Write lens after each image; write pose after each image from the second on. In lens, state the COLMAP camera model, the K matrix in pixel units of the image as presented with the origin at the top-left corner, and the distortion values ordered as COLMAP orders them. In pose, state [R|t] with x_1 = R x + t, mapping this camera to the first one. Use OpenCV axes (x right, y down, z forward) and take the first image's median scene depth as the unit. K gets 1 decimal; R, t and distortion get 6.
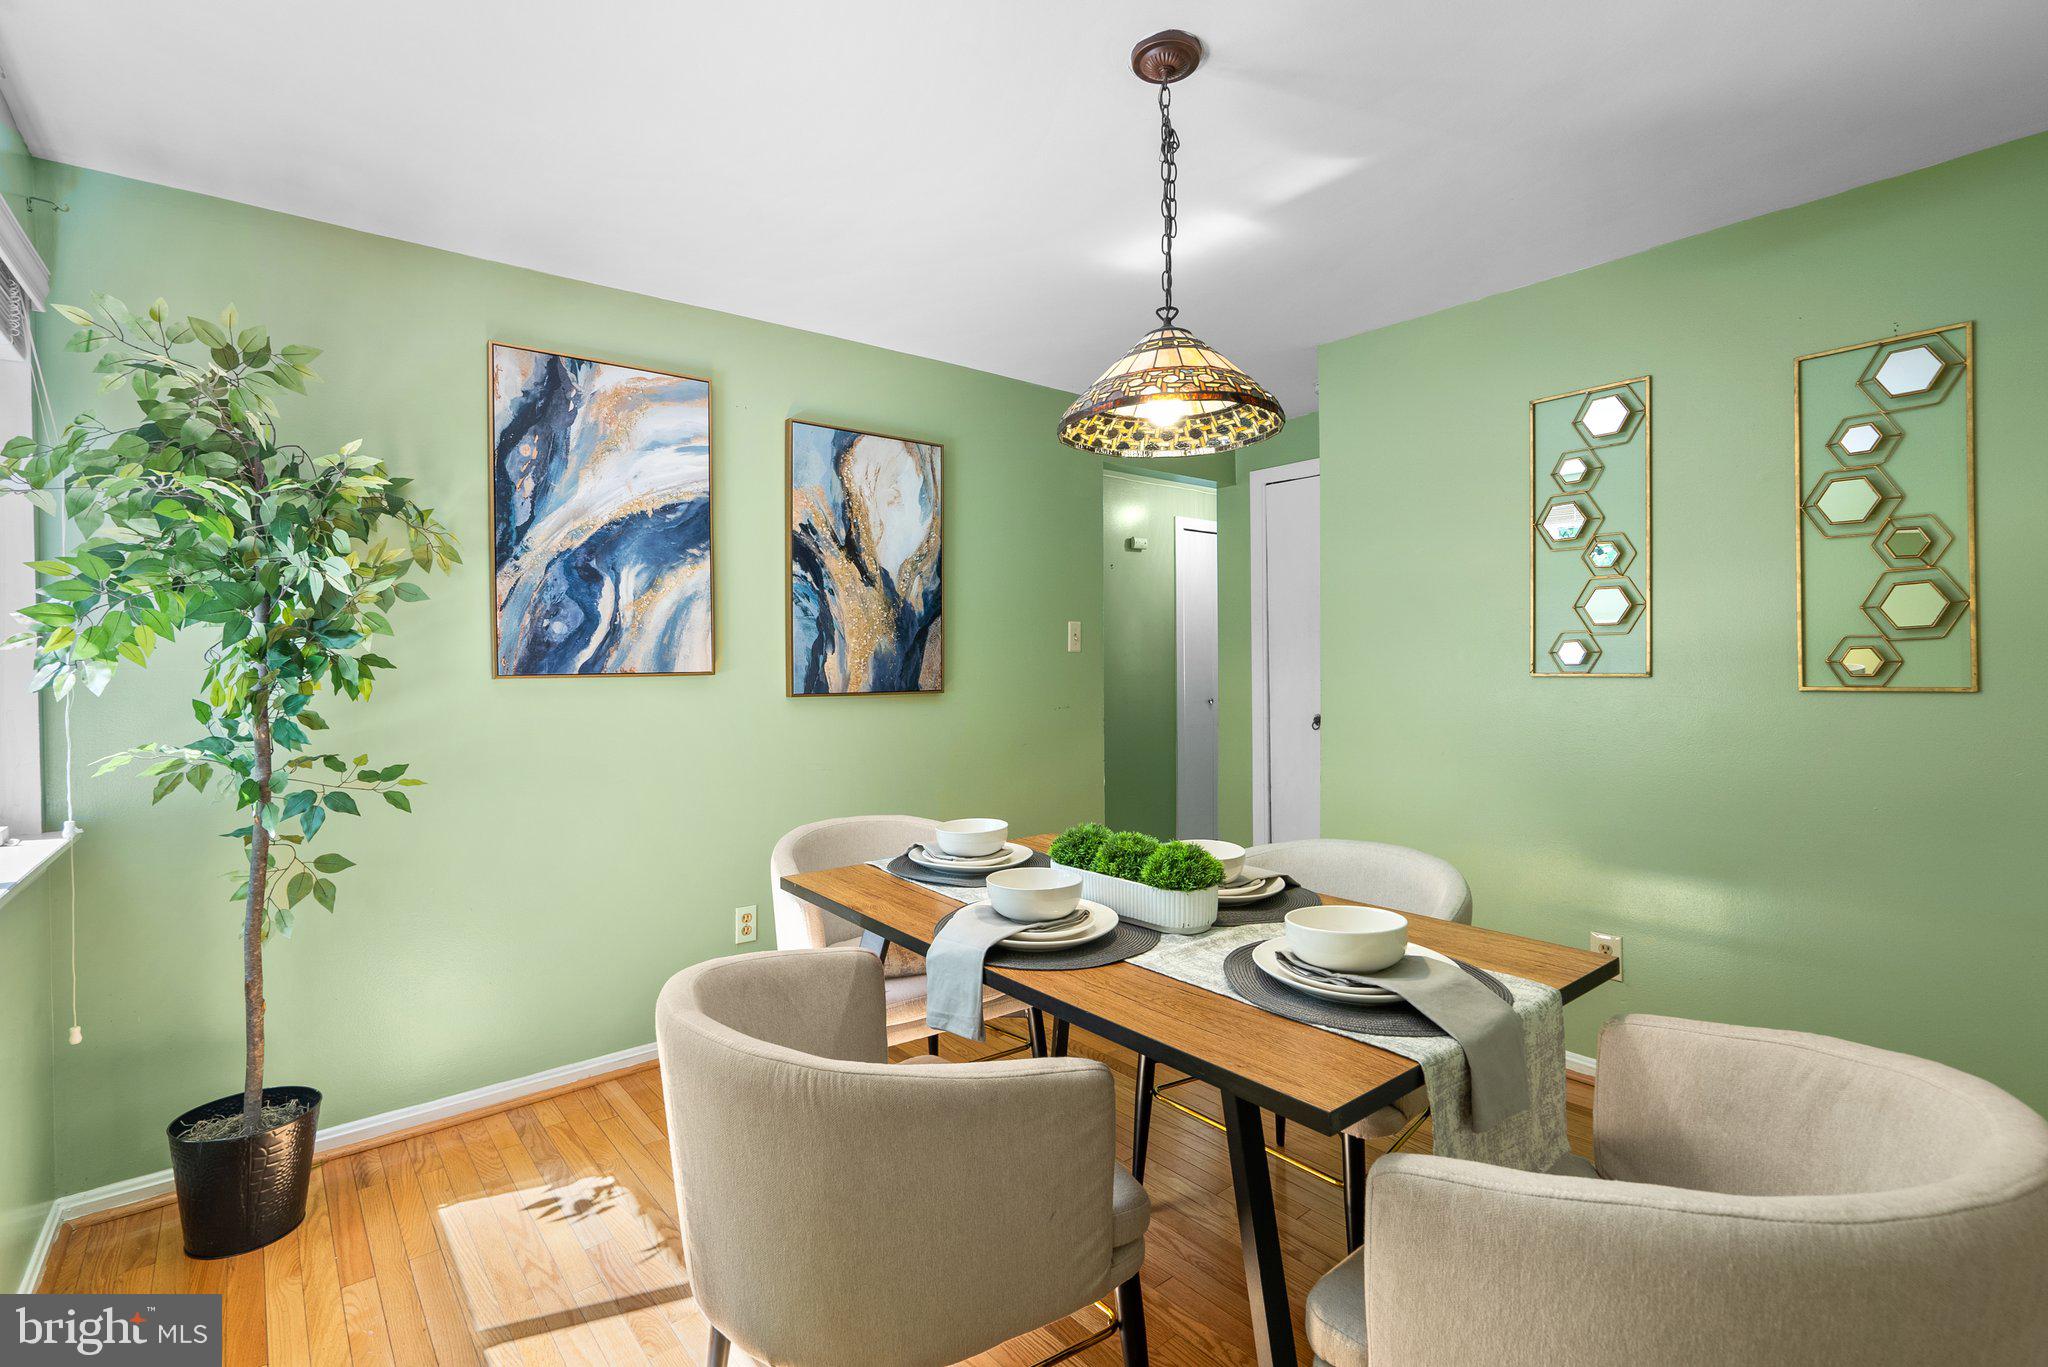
lens RADIAL K [[944.3, 0, 1029.6], [0, 944.3, 664.0], [0, 0, 1]] dist [0.000884, 0.000783]
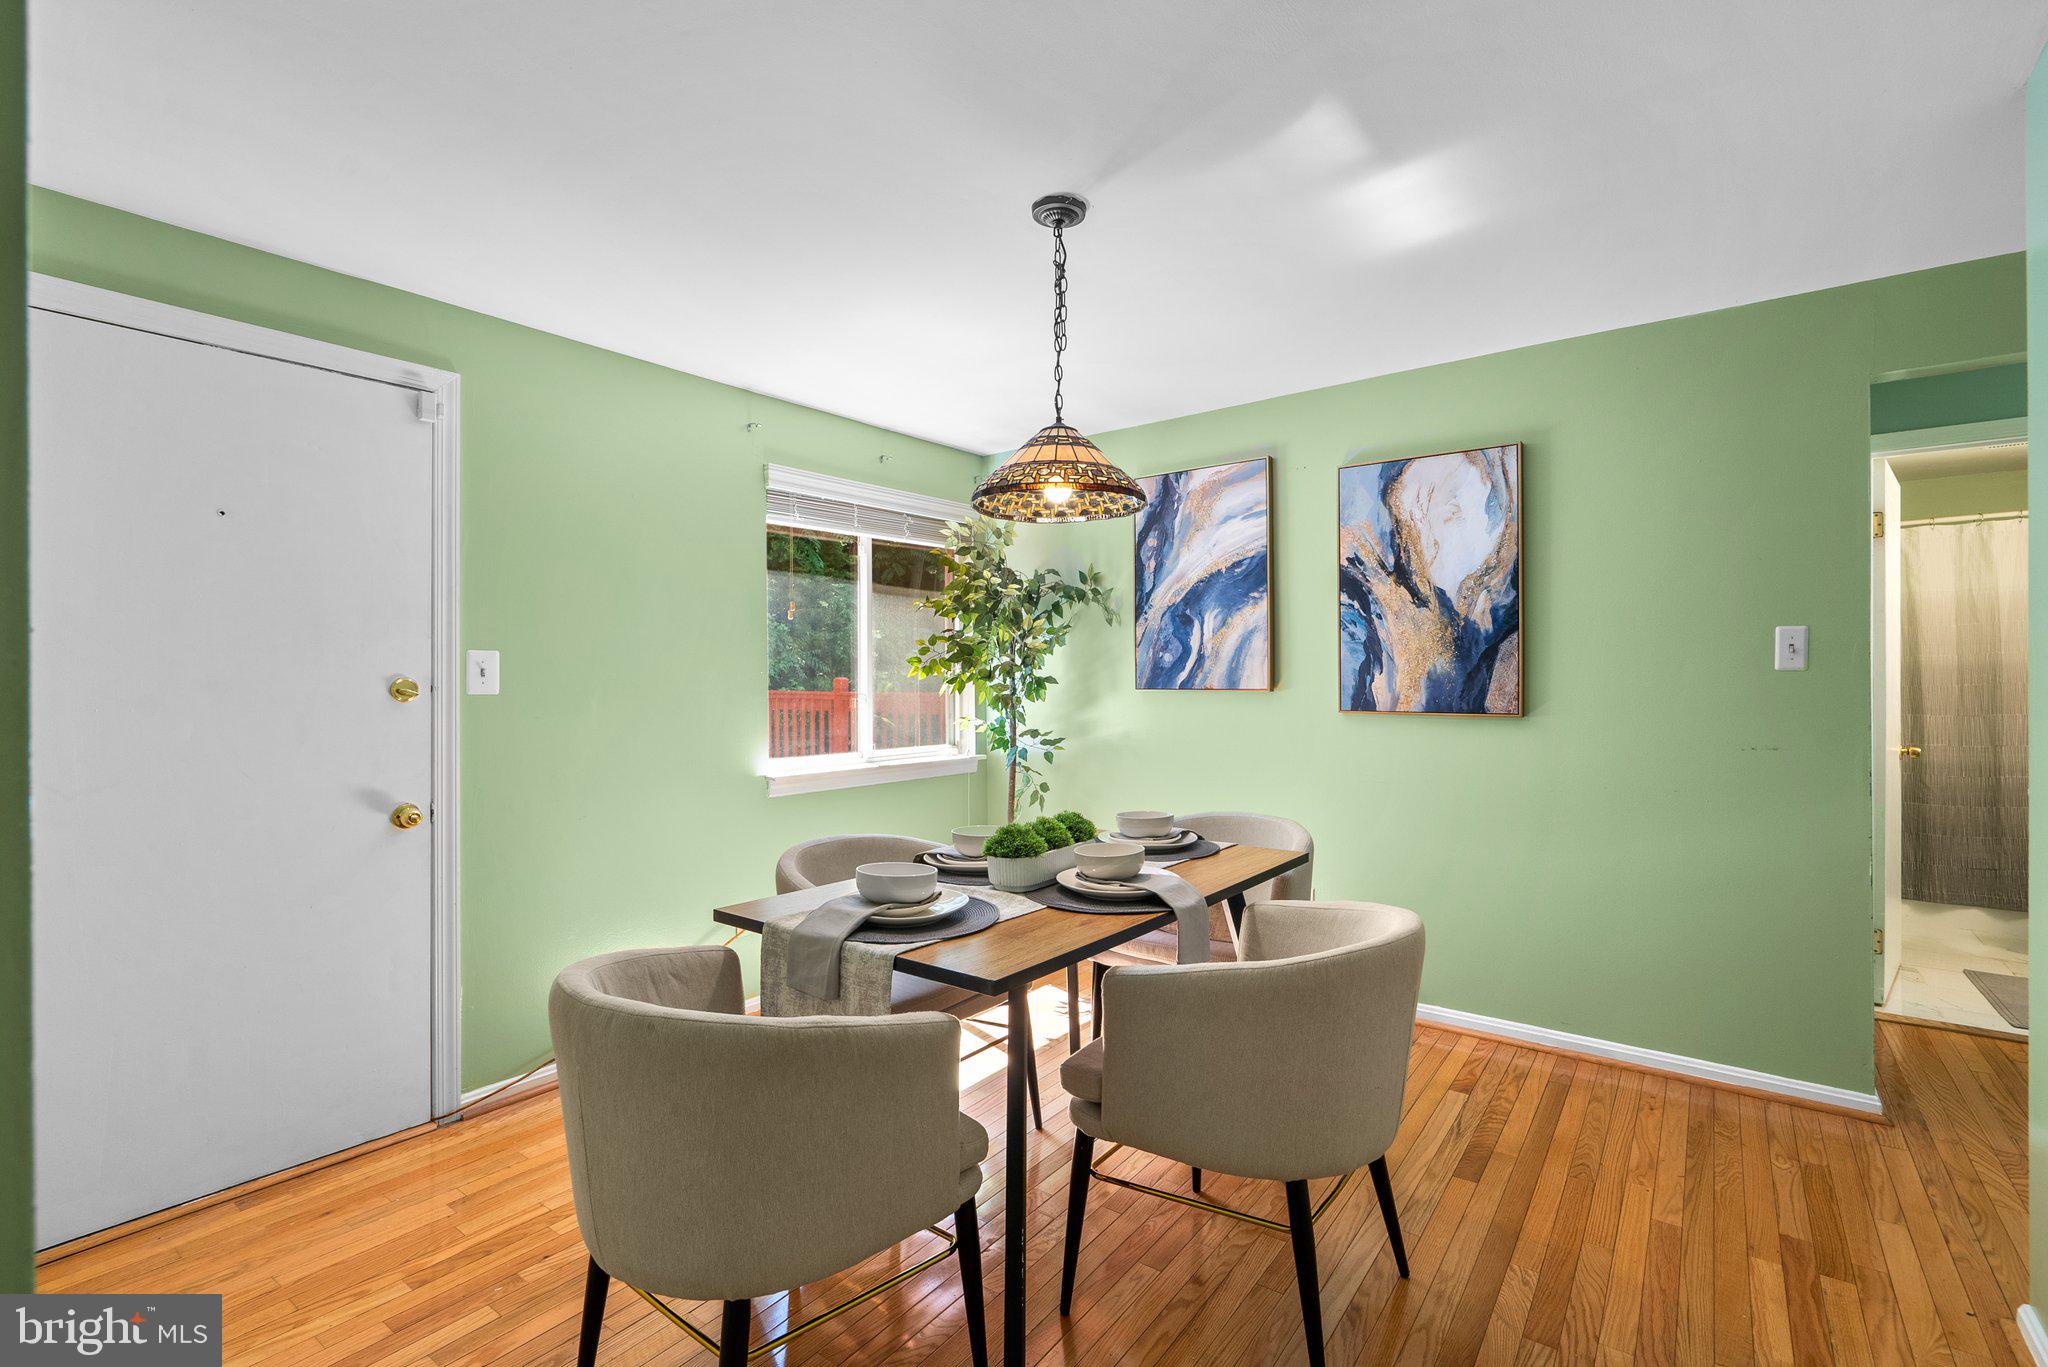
lens RADIAL K [[944.3, 0, 1016.3], [0, 944.3, 683.6], [0, 0, 1]] dist [0.000884, 0.000783]
pose [[0.227097, 0.013674, -0.973776, 0.754604], [-0.002018, 0.999906, 0.013570, -0.014057], [0.973870, -0.001117, 0.227104, 0.363092]]
